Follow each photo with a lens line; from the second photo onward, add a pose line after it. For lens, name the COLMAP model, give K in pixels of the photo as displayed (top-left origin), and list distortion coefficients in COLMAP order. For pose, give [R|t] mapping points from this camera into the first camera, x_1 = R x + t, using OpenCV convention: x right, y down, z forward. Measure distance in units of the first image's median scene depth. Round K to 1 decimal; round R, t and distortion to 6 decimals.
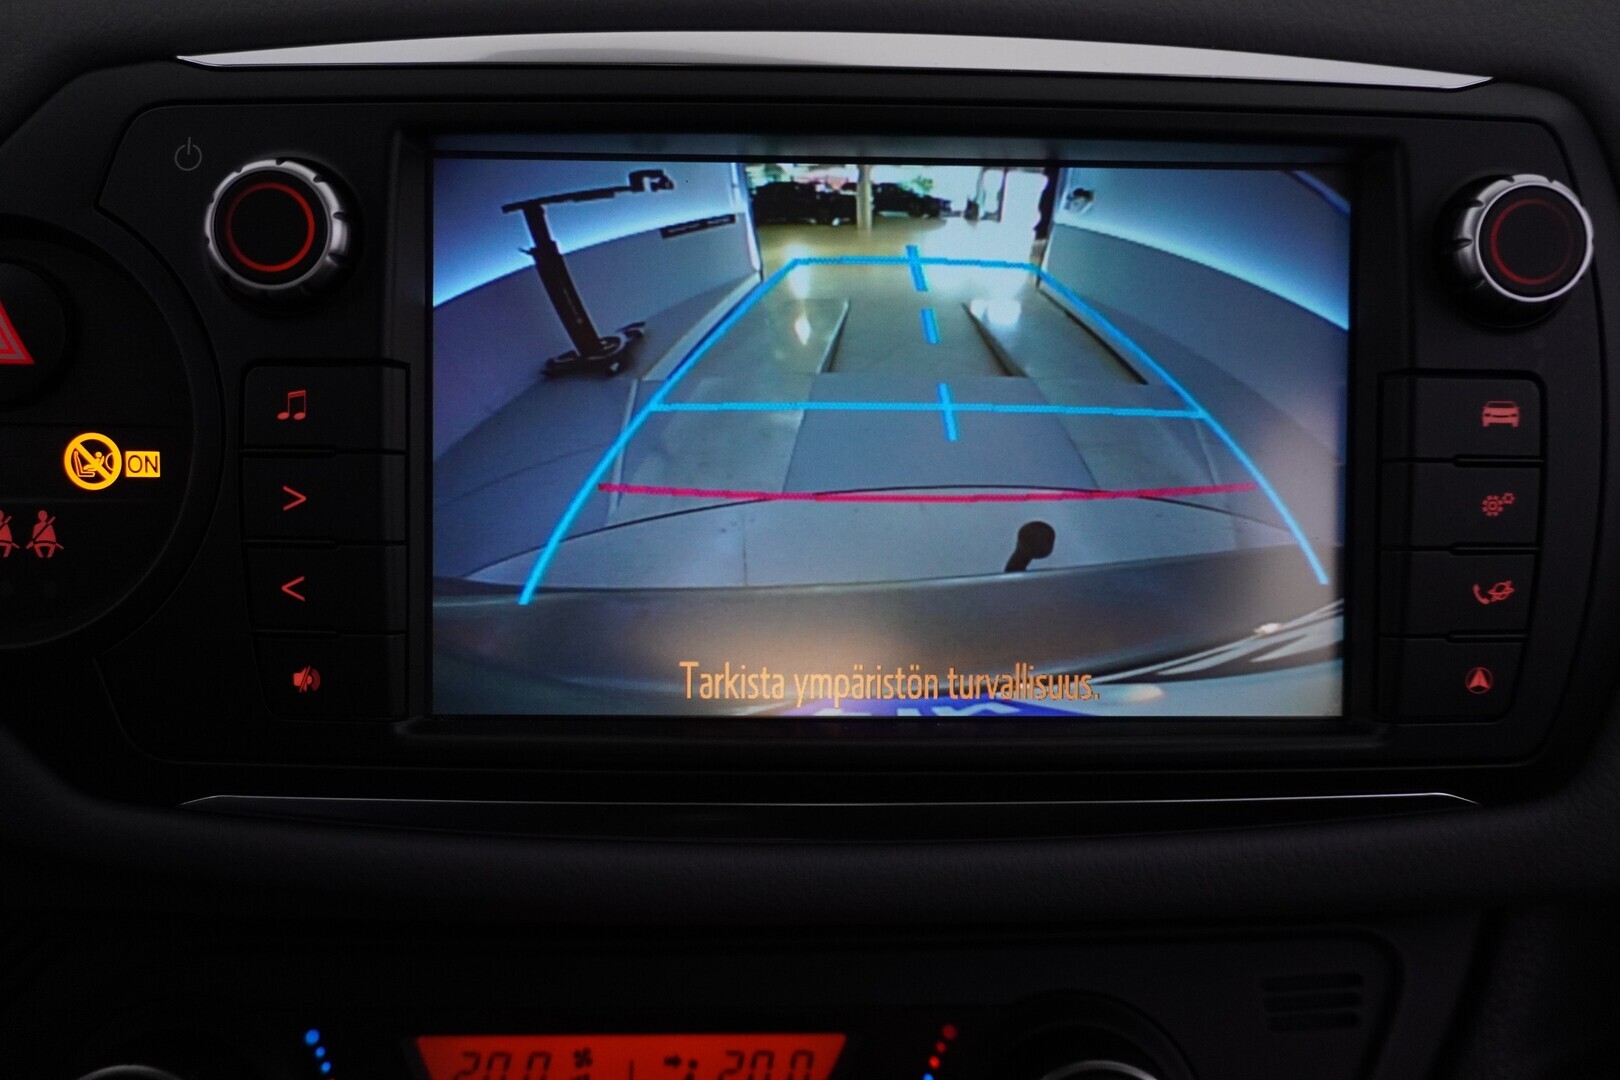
lens RADIAL K [[1428.2, 0, 812.8], [0, 1428.2, 541.0], [0, 0, 1]] dist [-0.001605, 0.001918]
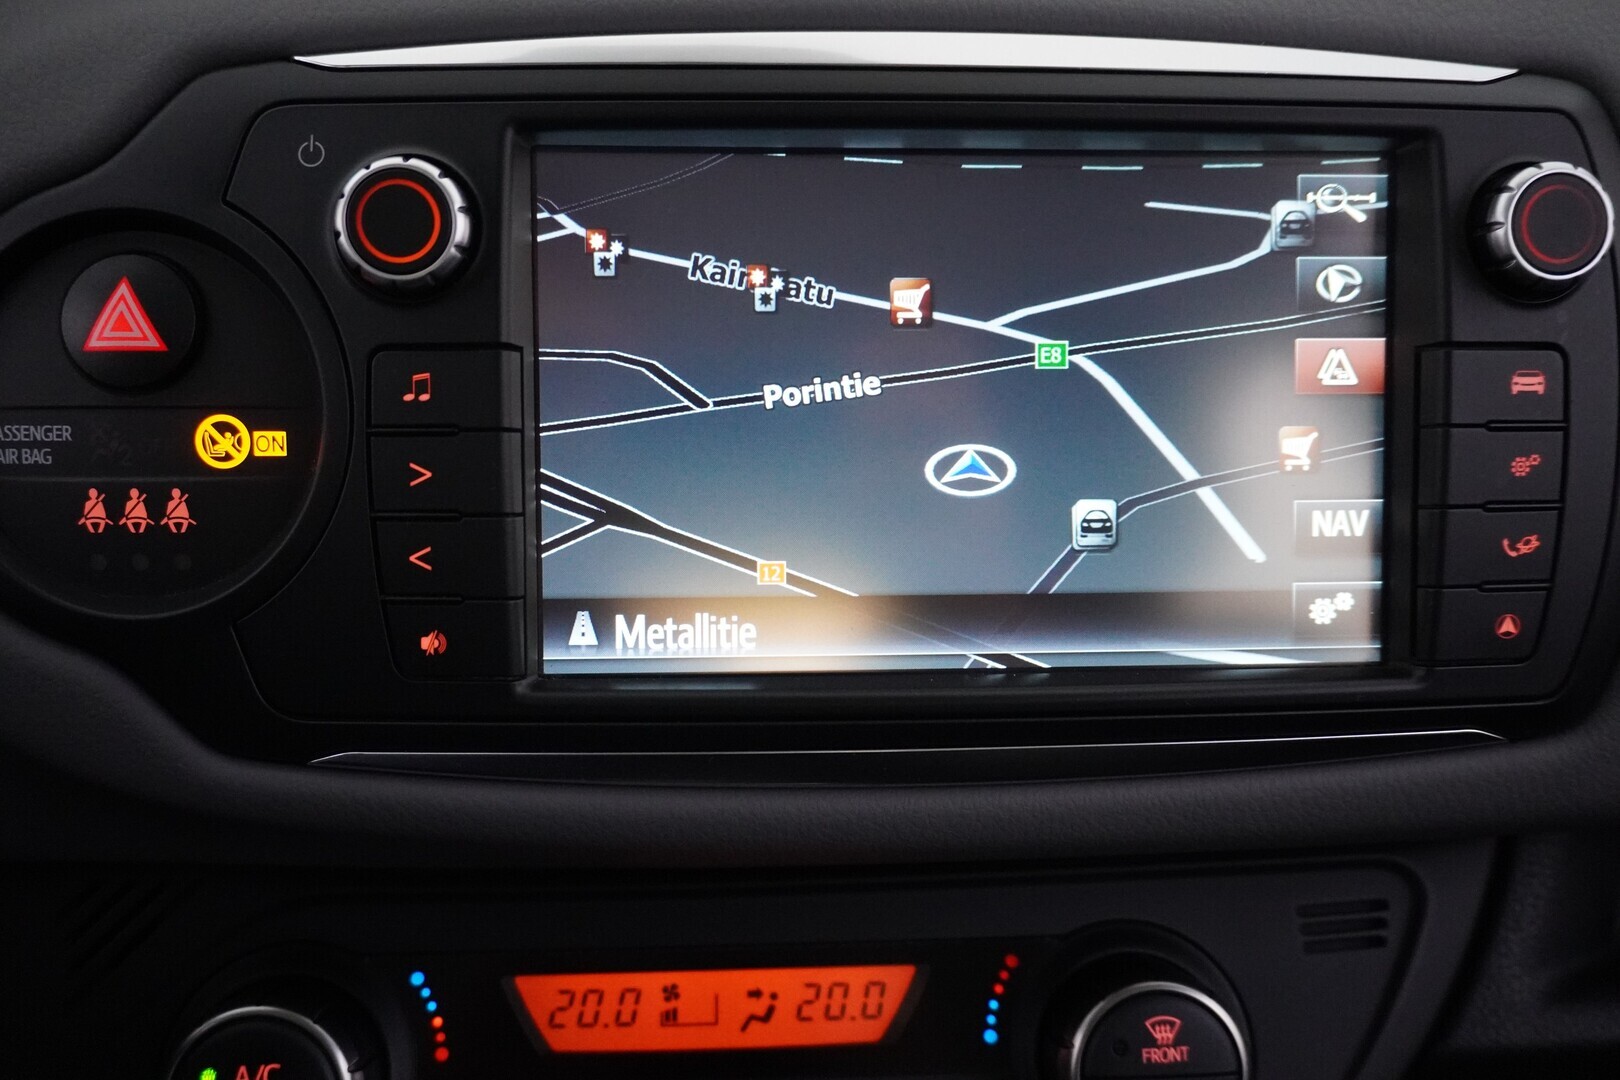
lens RADIAL K [[1428.2, 0, 813.7], [0, 1428.2, 539.1], [0, 0, 1]] dist [-0.001605, 0.001918]
pose [[0.999484, -0.014355, 0.028736, -0.096220], [0.013609, 0.999569, 0.025997, -0.004991], [-0.029097, -0.025592, 0.999249, -0.076945]]
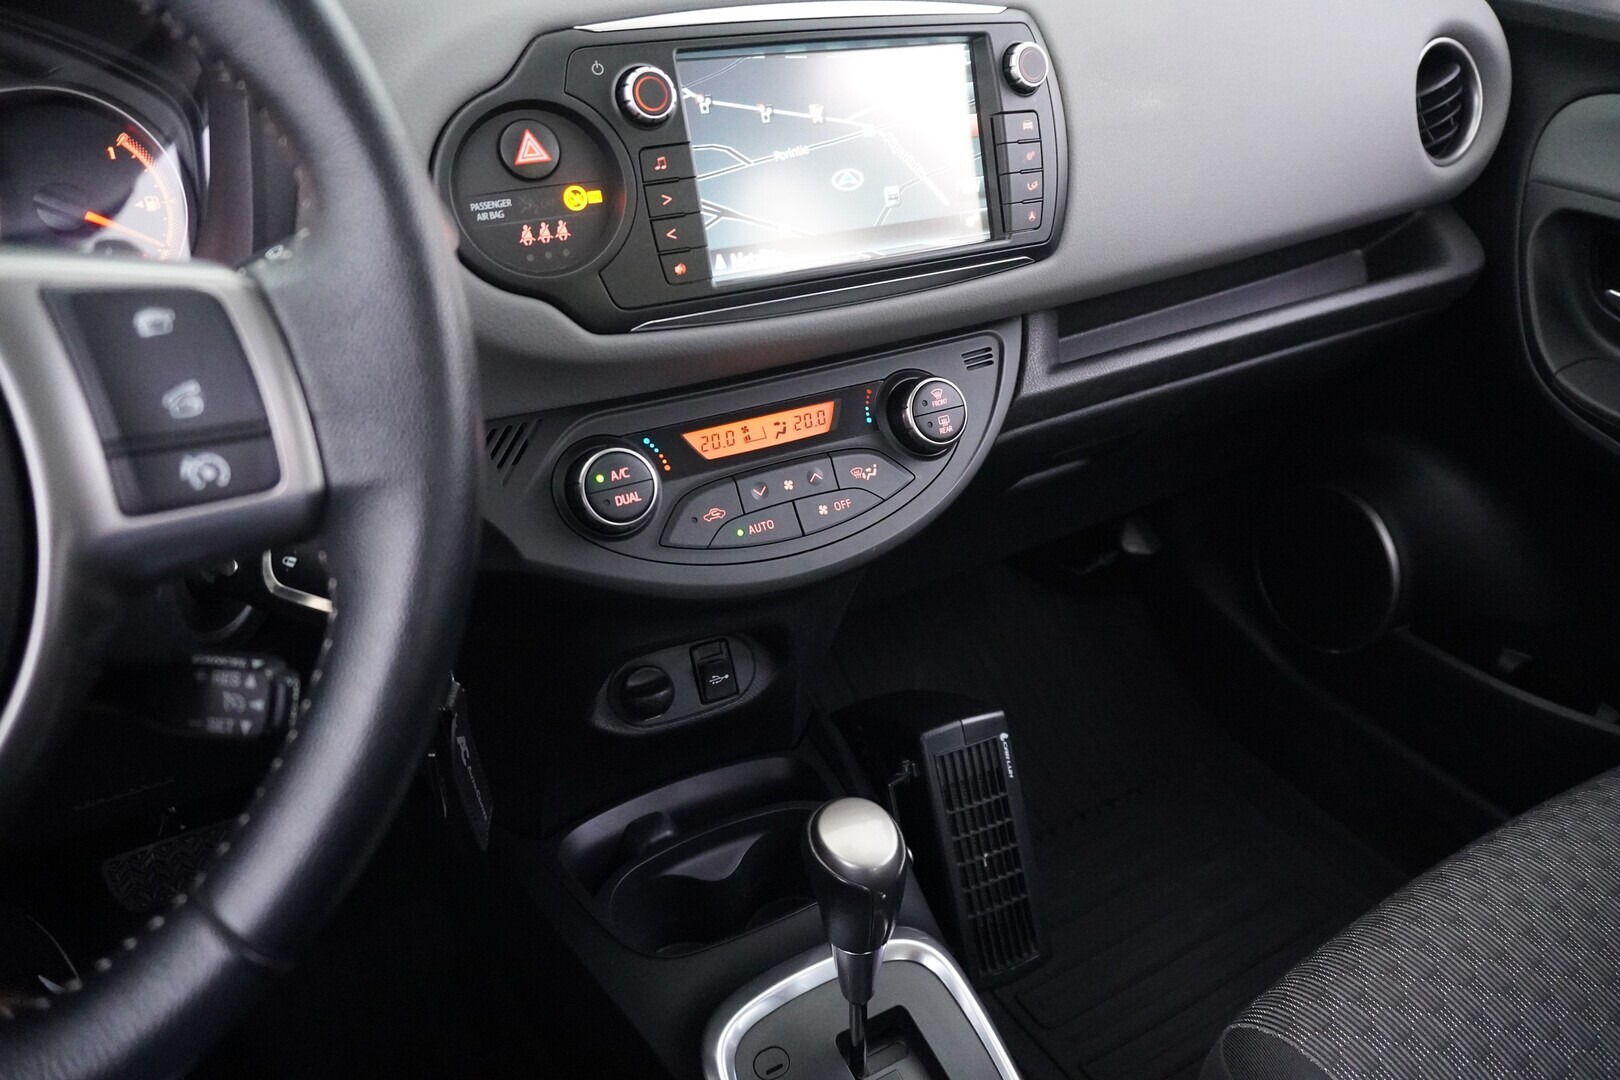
lens RADIAL K [[1088.2, 0, 811.6], [0, 1088.2, 540.0], [0, 0, 1]] dist [-0.059751, 0.002515]
pose [[0.889370, -0.246401, 0.385107, -1.017065], [0.170109, 0.960206, 0.221513, 0.172882], [-0.424363, -0.131497, 0.895893, -0.963083]]
